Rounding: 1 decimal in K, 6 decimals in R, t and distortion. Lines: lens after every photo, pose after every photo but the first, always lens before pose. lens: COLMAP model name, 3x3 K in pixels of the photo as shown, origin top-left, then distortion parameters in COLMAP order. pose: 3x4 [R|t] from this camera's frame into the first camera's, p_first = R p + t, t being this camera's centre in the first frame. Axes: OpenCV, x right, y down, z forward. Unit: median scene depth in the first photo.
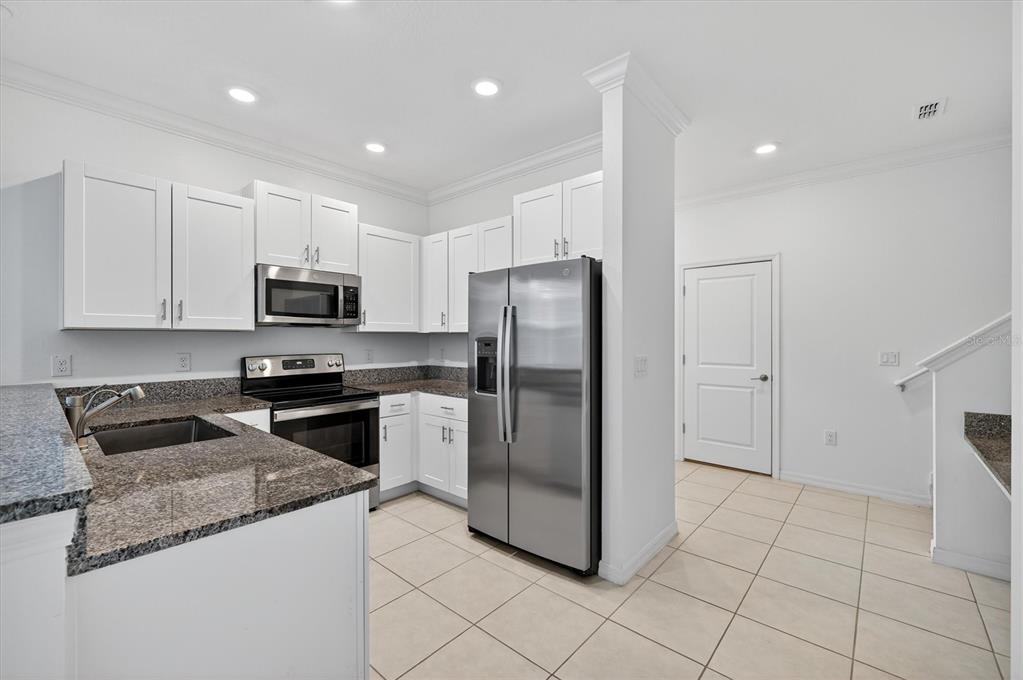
lens RADIAL K [[426.2, 0, 510.9], [0, 426.2, 336.3], [0, 0, 1]] dist [0.002165, 0.000154]
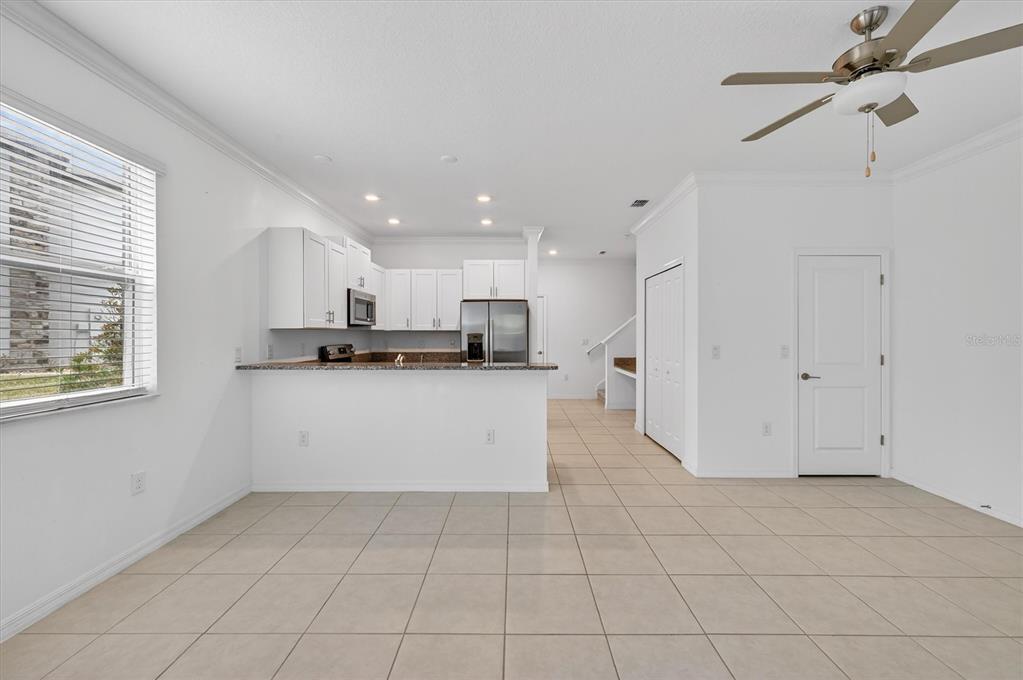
lens RADIAL K [[406.9, 0, 518.4], [0, 406.9, 337.3], [0, 0, 1]] dist [0.001598, -0.000537]
pose [[0.744455, -0.005077, 0.667653, -1.109442], [-0.003262, 0.999931, 0.011242, -0.001976], [-0.667664, -0.010547, 0.744388, -0.568224]]
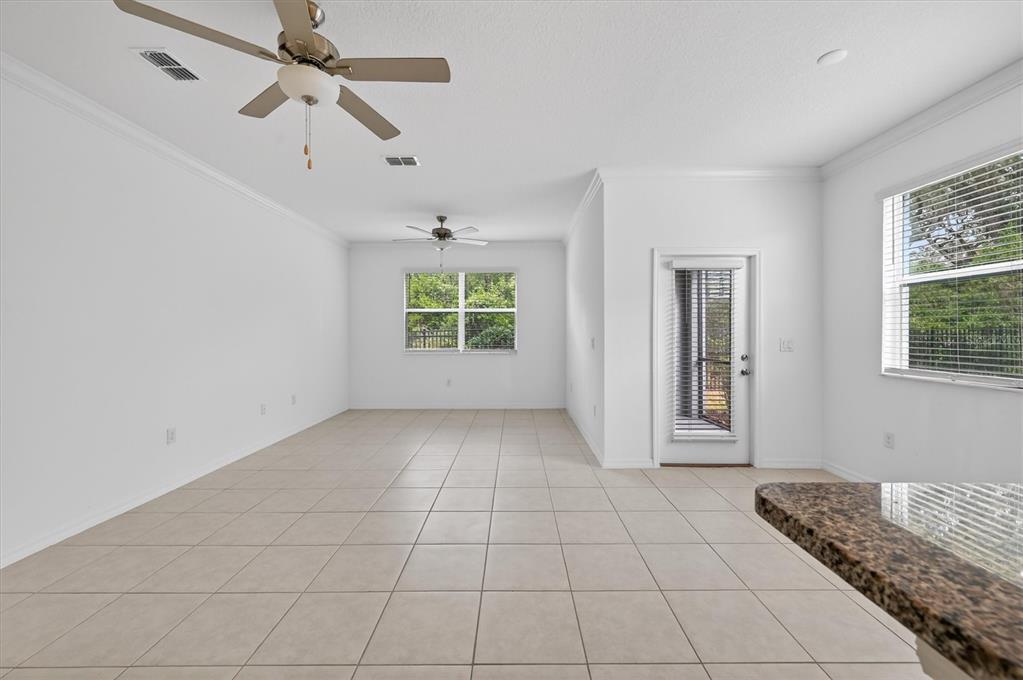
lens RADIAL K [[406.9, 0, 516.5], [0, 406.9, 334.2], [0, 0, 1]] dist [0.001598, -0.000537]
pose [[-0.749192, 0.005877, -0.662326, -0.116143], [0.004220, 0.999983, 0.004099, 0.014540], [0.662339, 0.000276, -0.749204, 0.221506]]
